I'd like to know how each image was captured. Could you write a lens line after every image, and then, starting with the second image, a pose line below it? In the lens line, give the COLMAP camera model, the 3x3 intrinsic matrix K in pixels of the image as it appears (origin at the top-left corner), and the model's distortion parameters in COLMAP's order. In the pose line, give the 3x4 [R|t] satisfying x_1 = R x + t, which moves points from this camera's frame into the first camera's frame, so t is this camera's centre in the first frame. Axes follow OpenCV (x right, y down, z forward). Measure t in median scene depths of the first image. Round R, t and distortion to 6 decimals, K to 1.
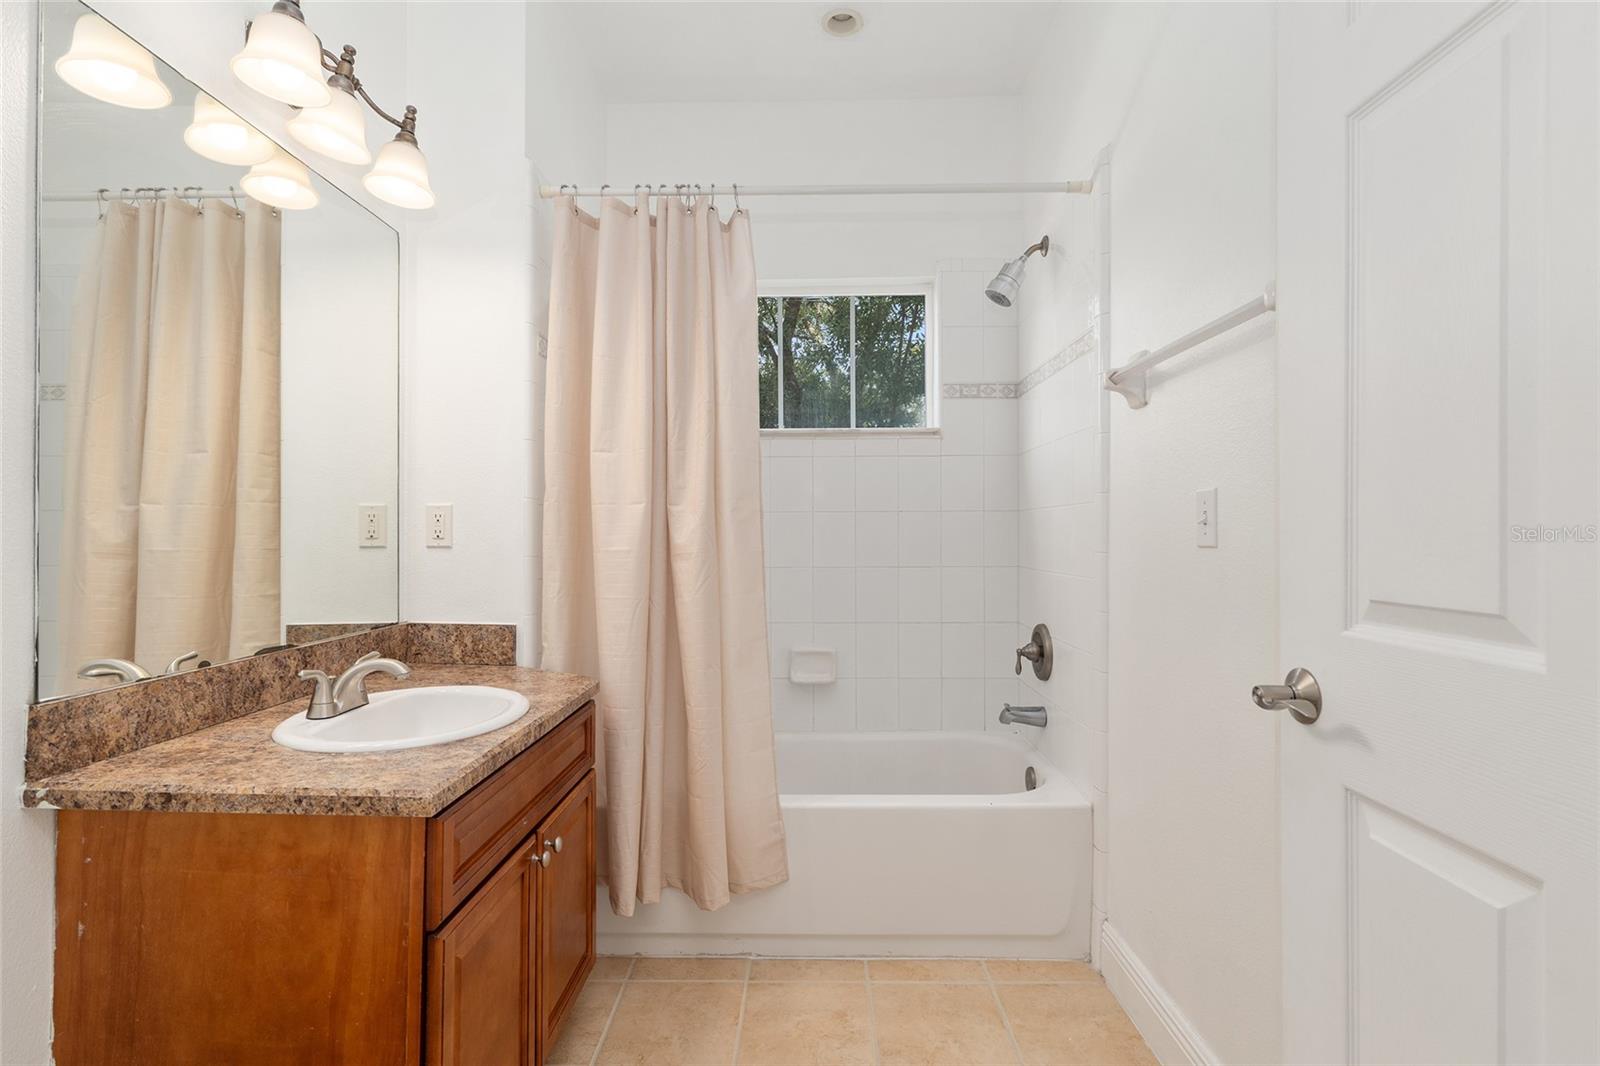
lens RADIAL K [[757.8, 0, 804.4], [0, 757.8, 526.5], [0, 0, 1]] dist [0.001193, 0.002106]
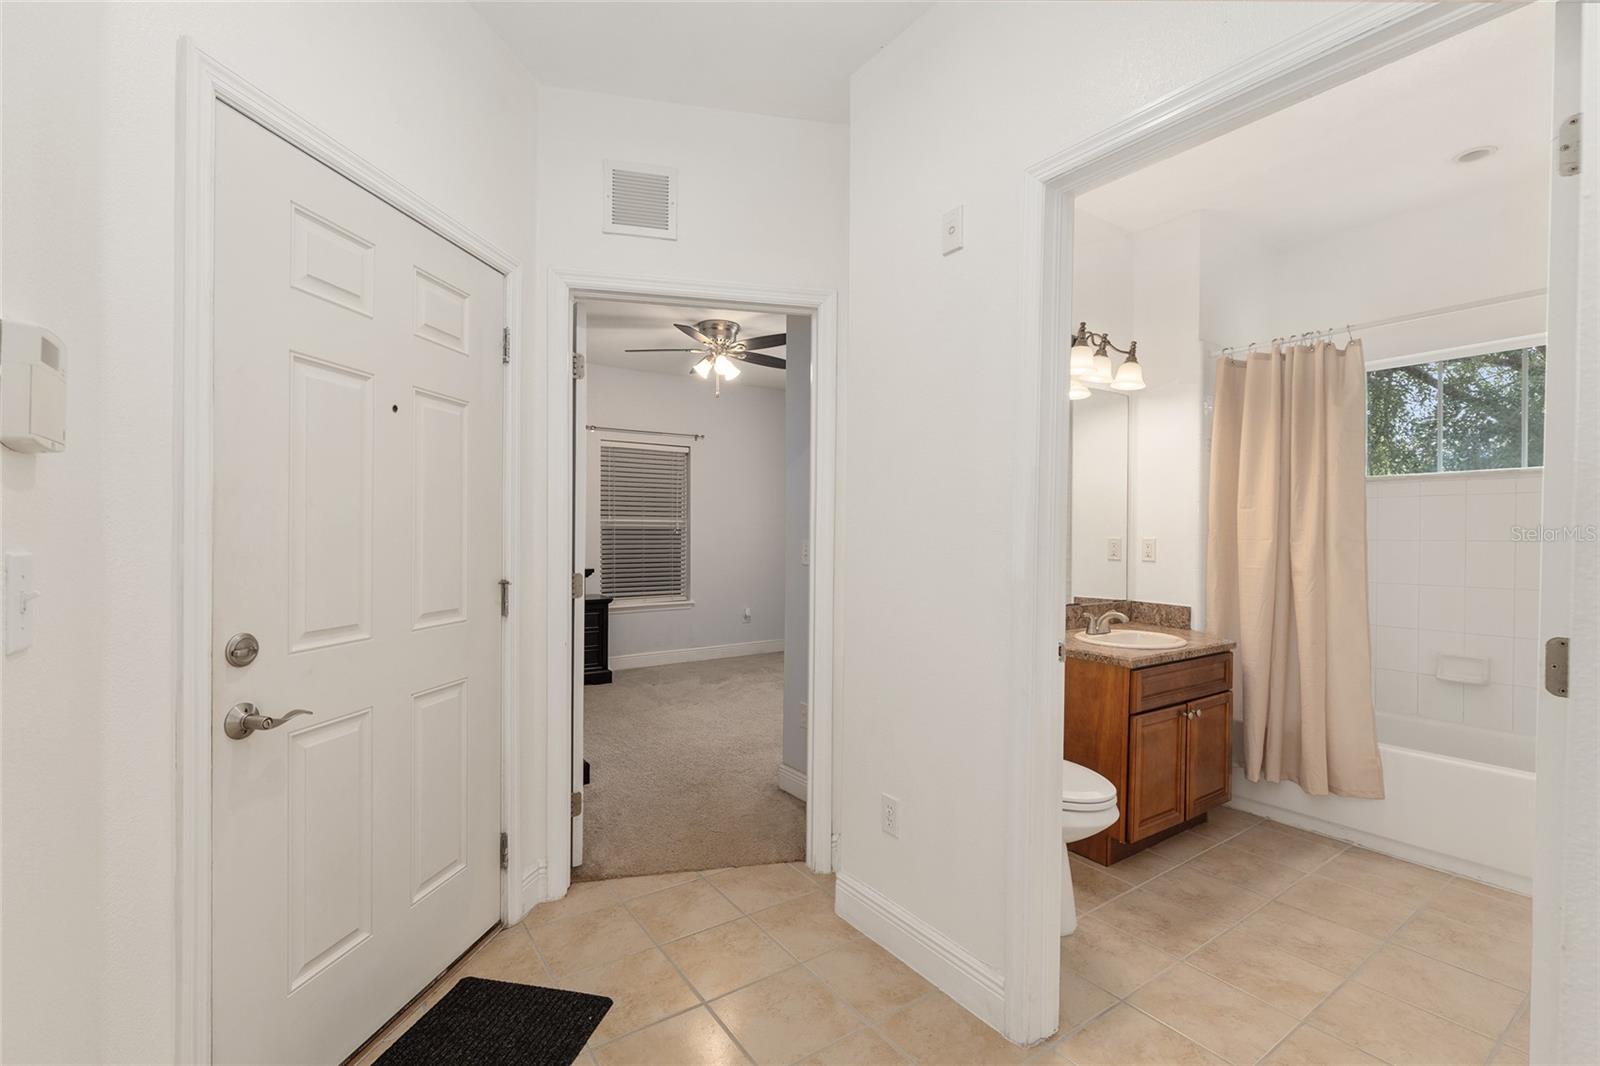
lens RADIAL K [[699.2, 0, 794.6], [0, 699.2, 540.1], [0, 0, 1]] dist [-0.002659, 0.000017]
pose [[0.575483, 0.015315, -0.817671, 0.424644], [-0.000001, 0.999825, 0.018725, -0.057157], [0.817814, -0.010775, 0.575382, -0.705174]]
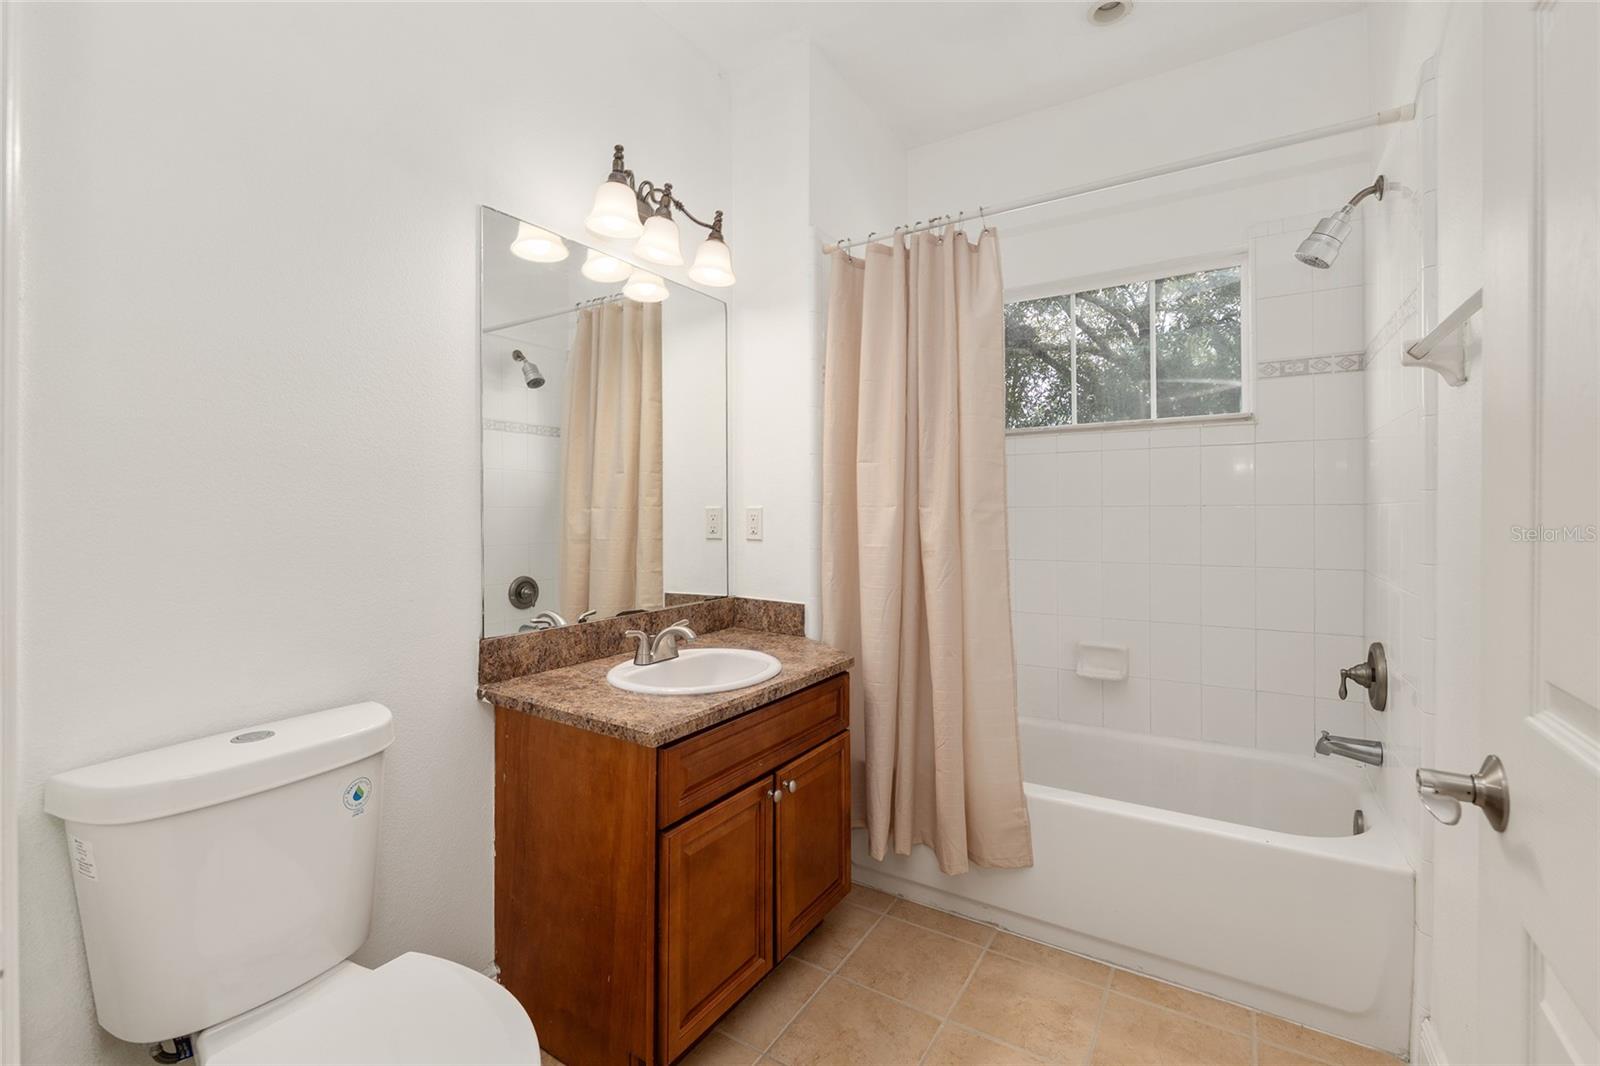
lens RADIAL K [[699.2, 0, 805.5], [0, 699.2, 508.3], [0, 0, 1]] dist [-0.002659, 0.000017]
pose [[0.854410, -0.001074, -0.519599, 0.218227], [0.005673, 0.999958, 0.007262, -0.035488], [0.519569, -0.009153, 0.854380, 0.022943]]
